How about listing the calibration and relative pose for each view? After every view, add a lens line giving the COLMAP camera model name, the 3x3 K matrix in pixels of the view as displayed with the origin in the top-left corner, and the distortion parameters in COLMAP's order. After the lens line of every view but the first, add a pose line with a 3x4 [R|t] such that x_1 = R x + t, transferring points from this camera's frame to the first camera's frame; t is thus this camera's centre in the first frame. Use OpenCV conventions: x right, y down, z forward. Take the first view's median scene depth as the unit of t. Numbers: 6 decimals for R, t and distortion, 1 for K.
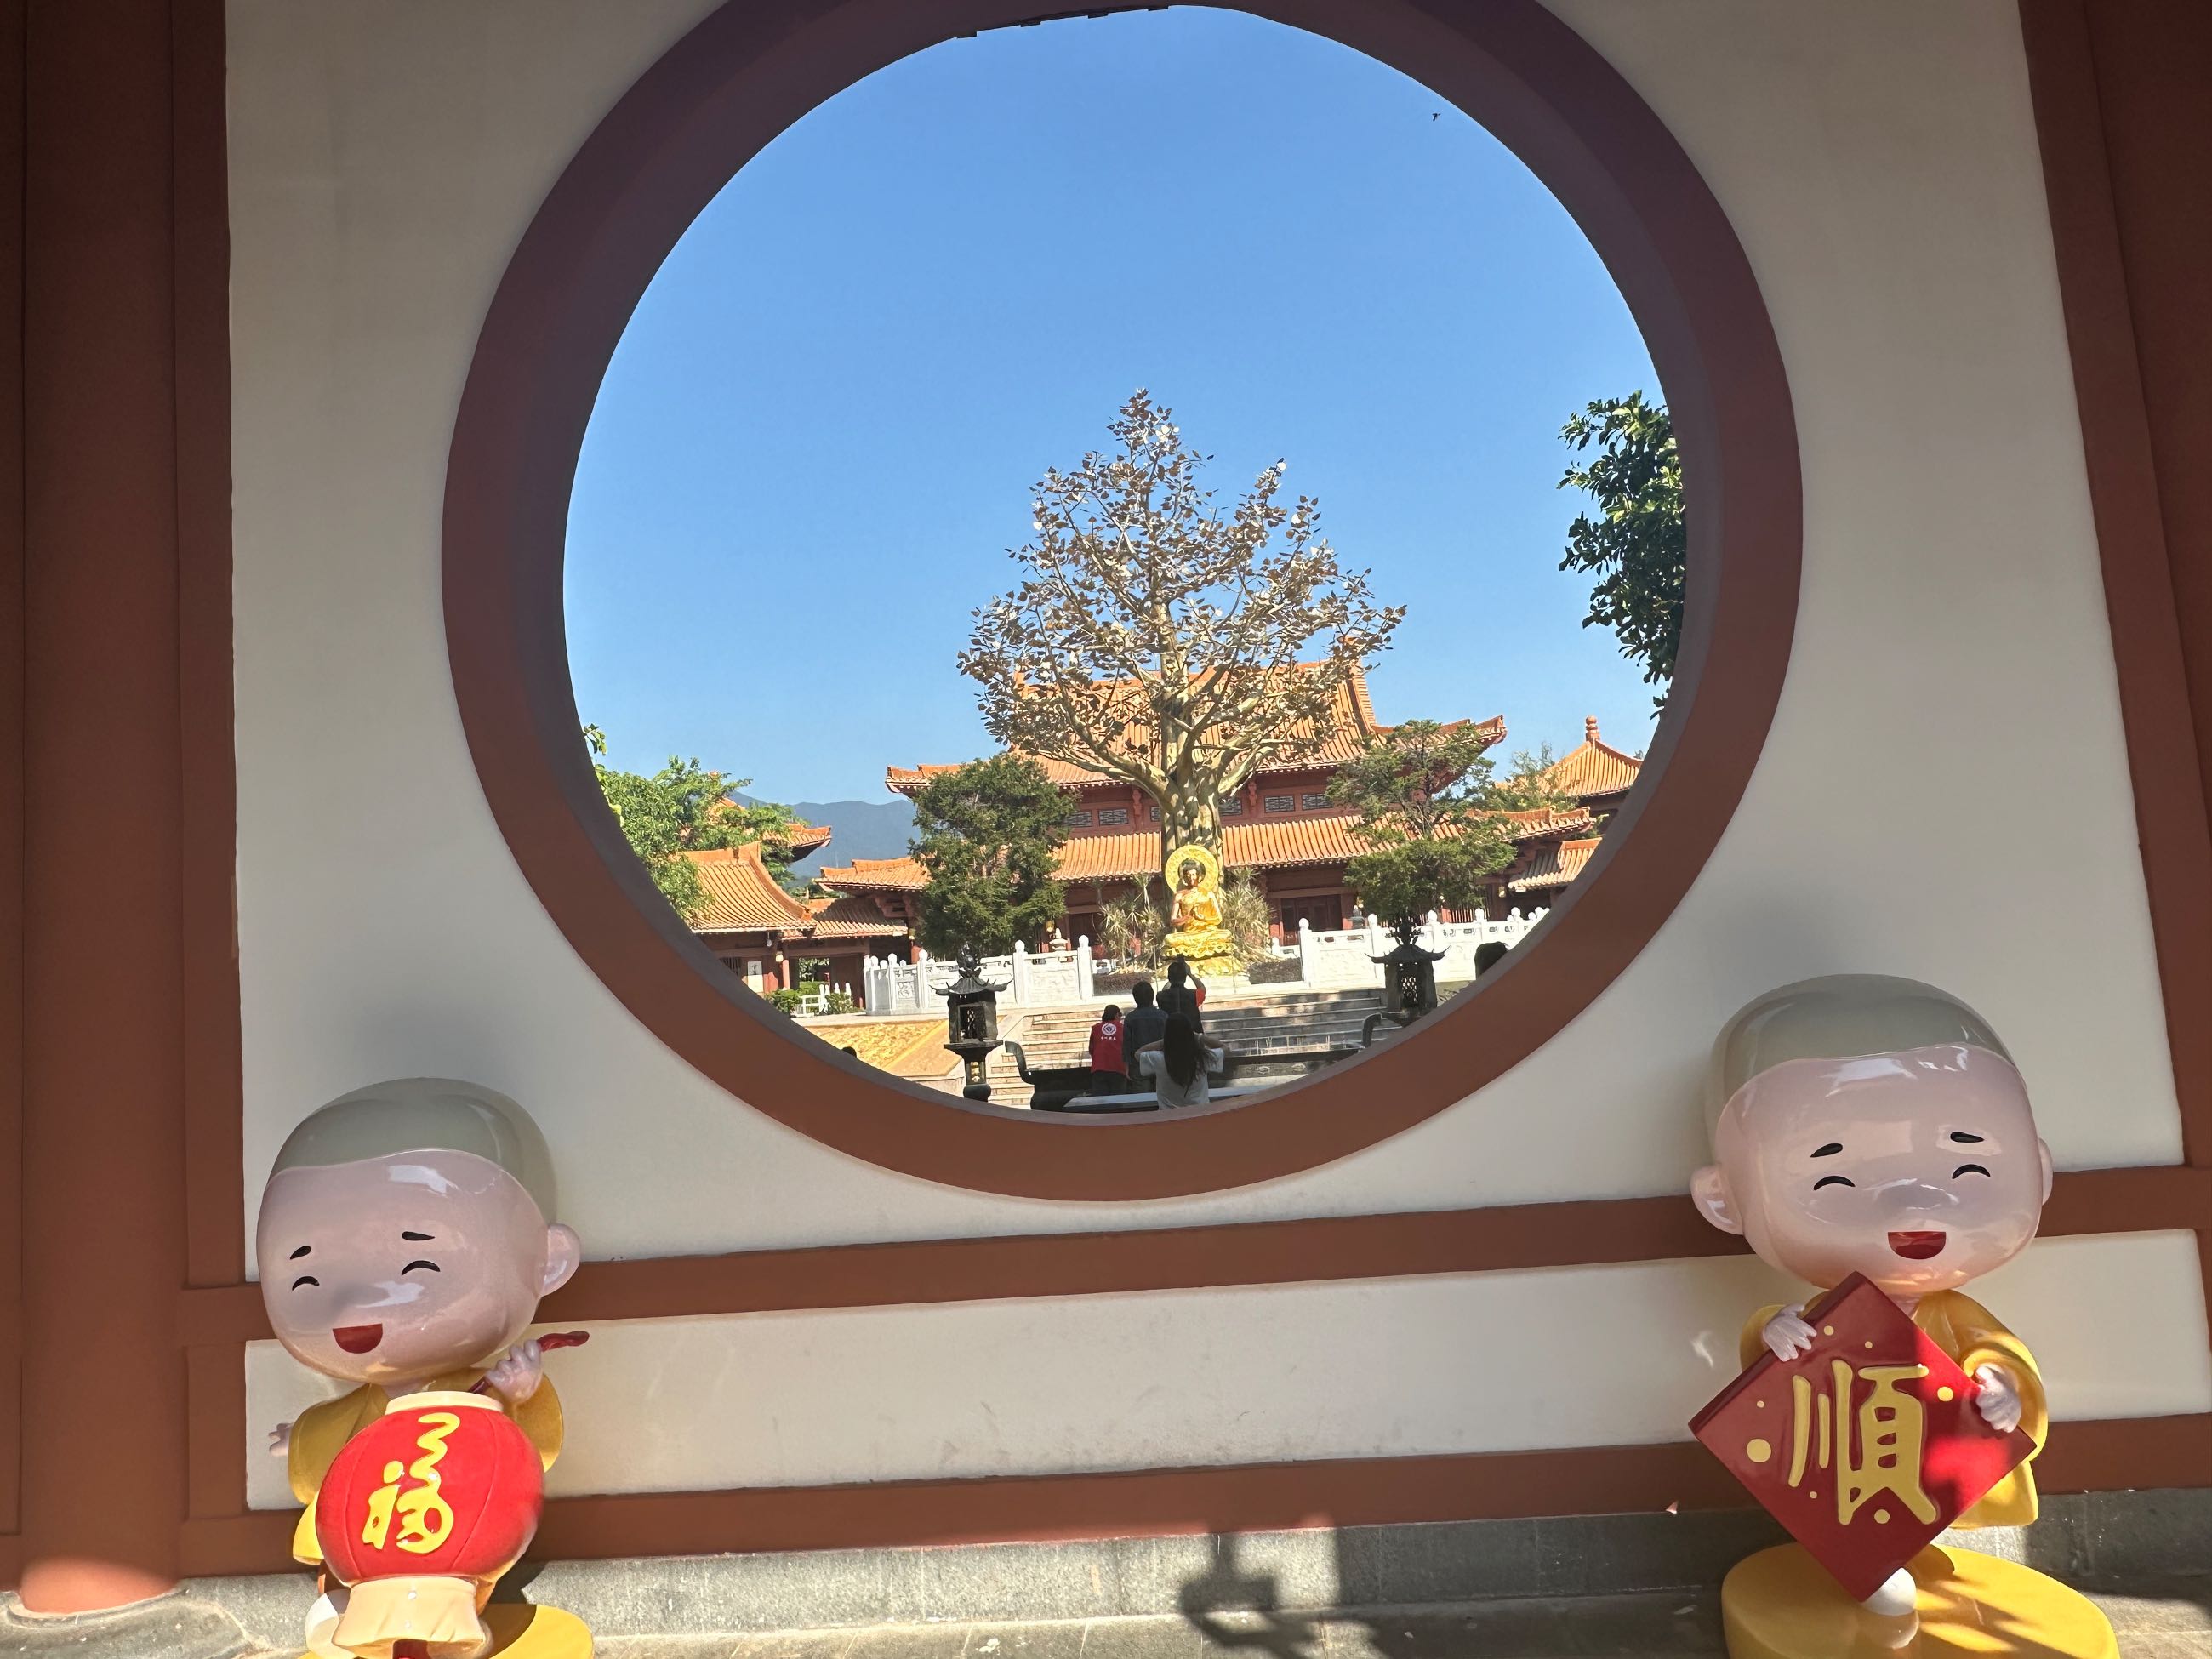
lens RADIAL K [[1481.1, 0, 1106.0], [0, 1481.1, 829.5], [0, 0, 1]] dist [0.001583, 0.000010]
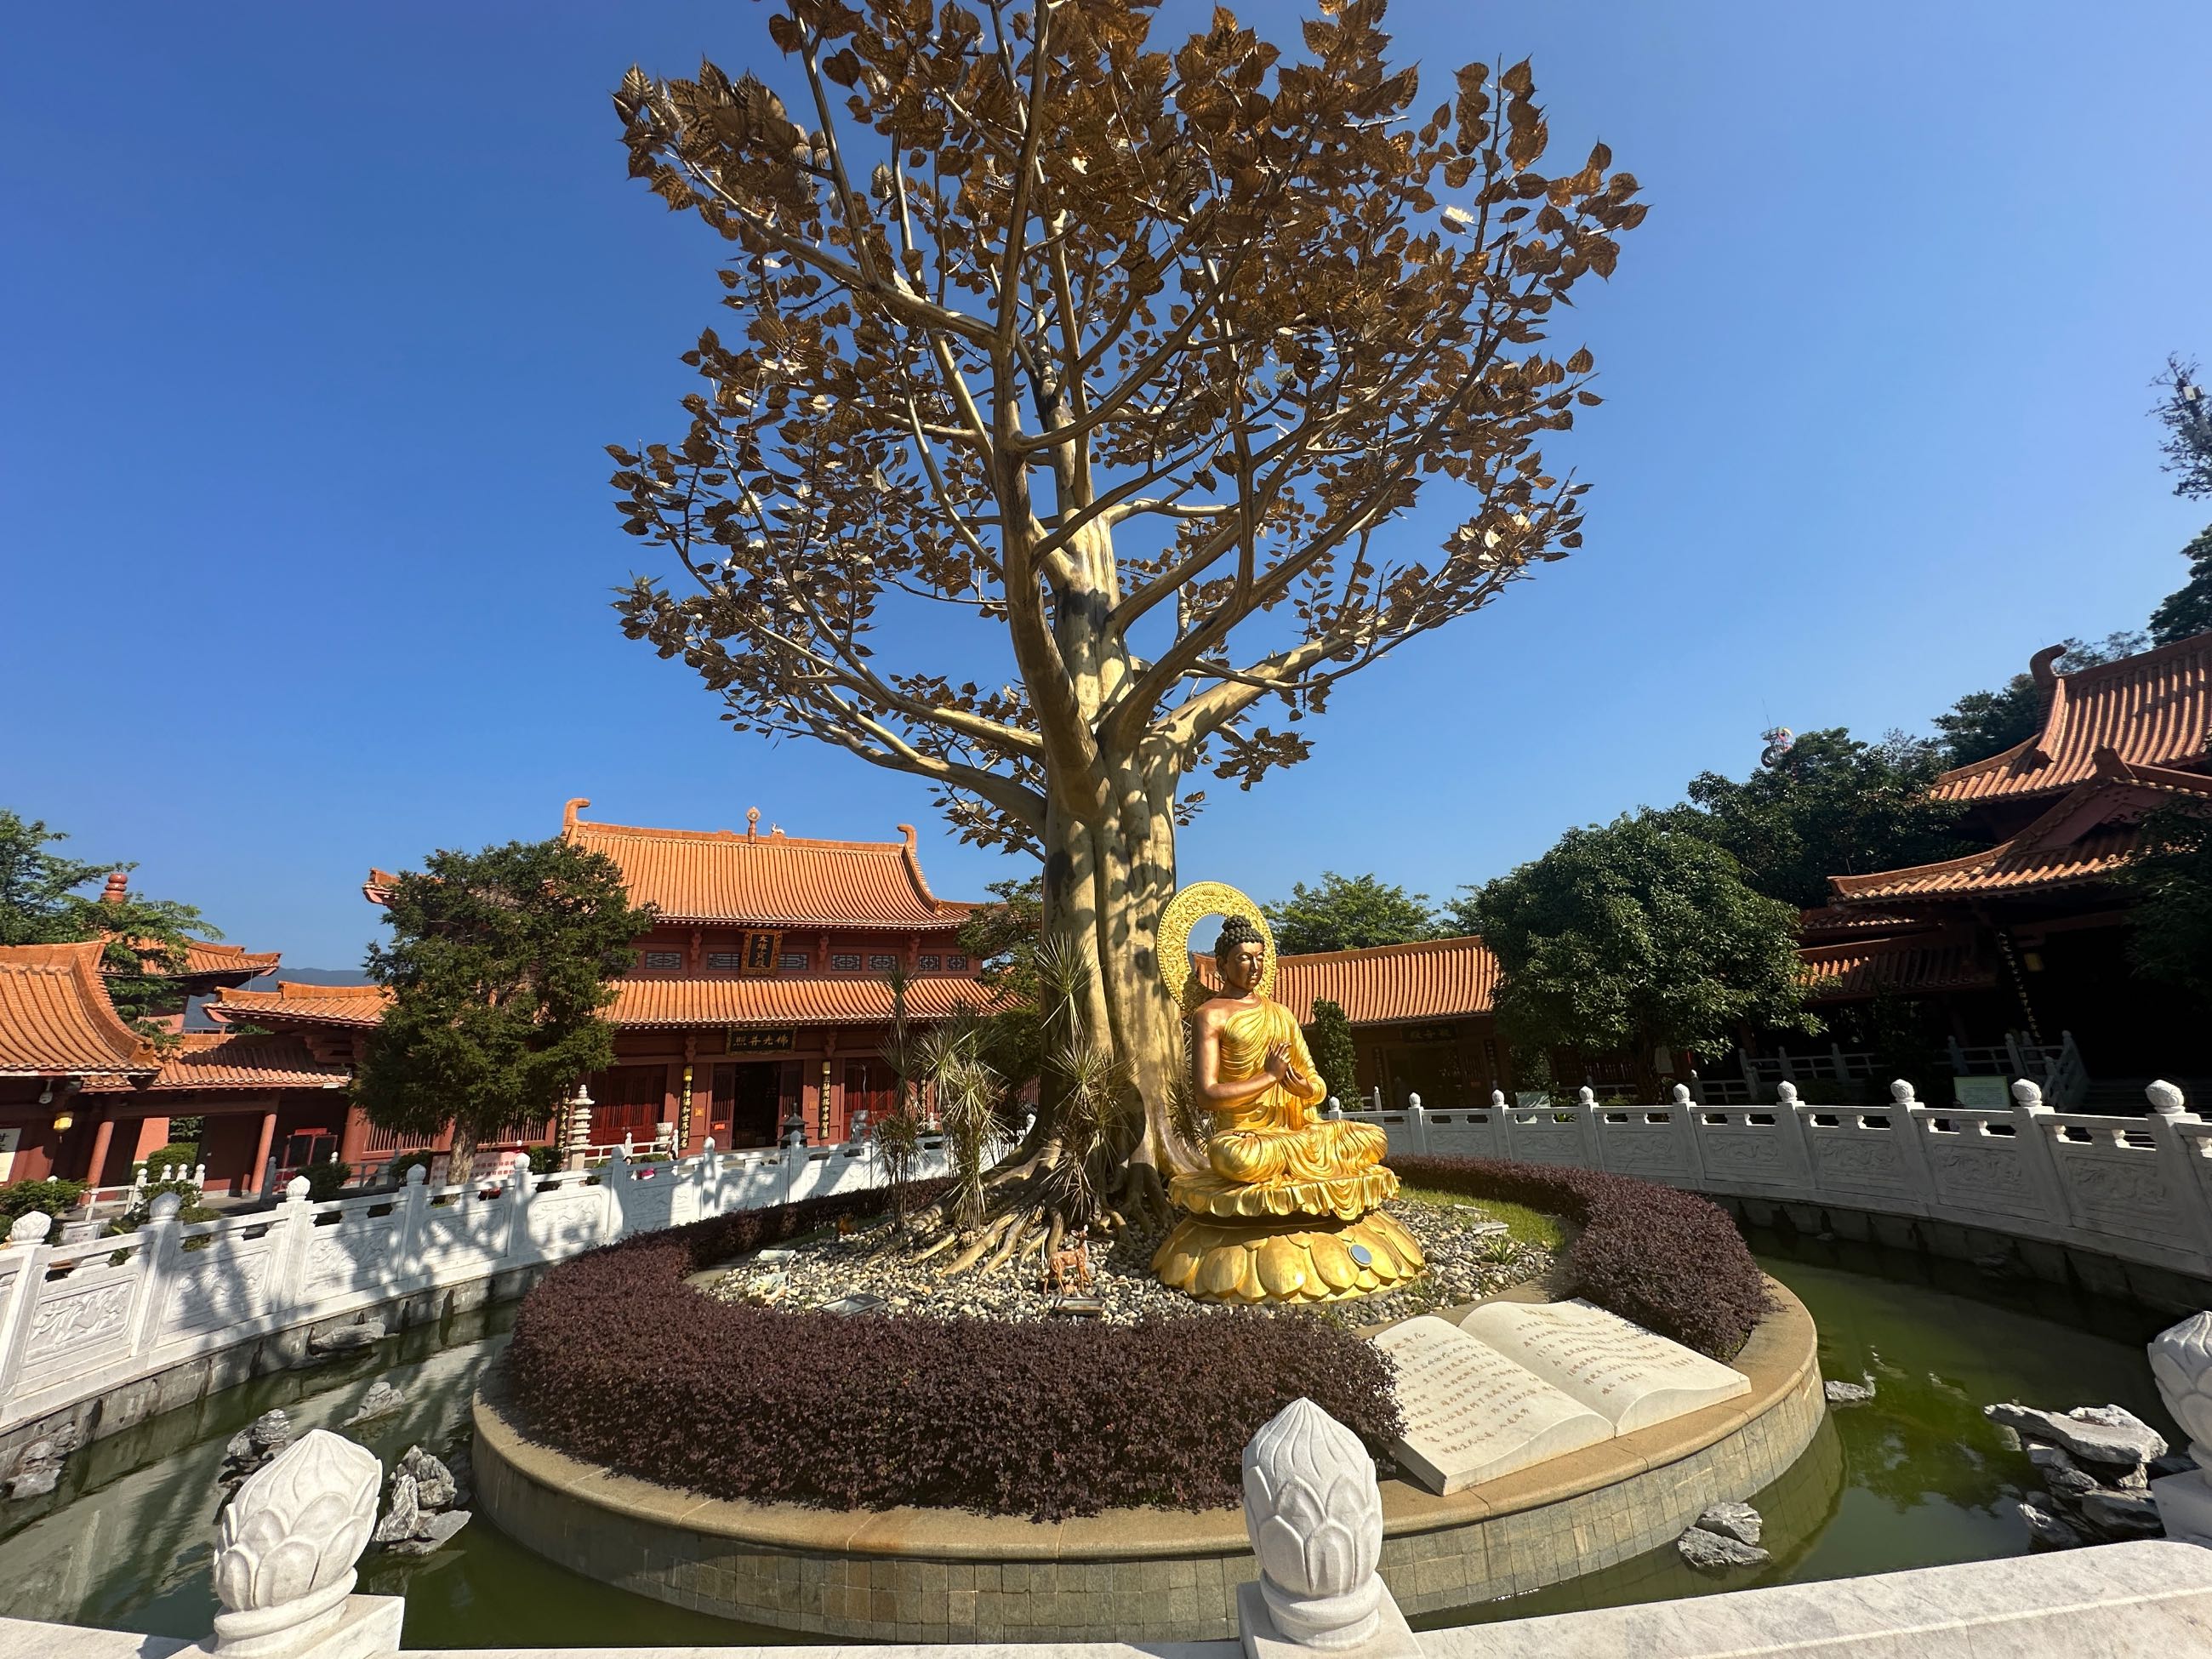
lens RADIAL K [[882.7, 0, 1106.0], [0, 882.7, 829.5], [0, 0, 1]] dist [-0.002233, -0.000114]
pose [[0.861673, 0.162256, 0.480824, -0.070572], [-0.054529, 0.971625, -0.230157, 0.047106], [-0.504525, 0.172101, 0.846071, 0.746017]]
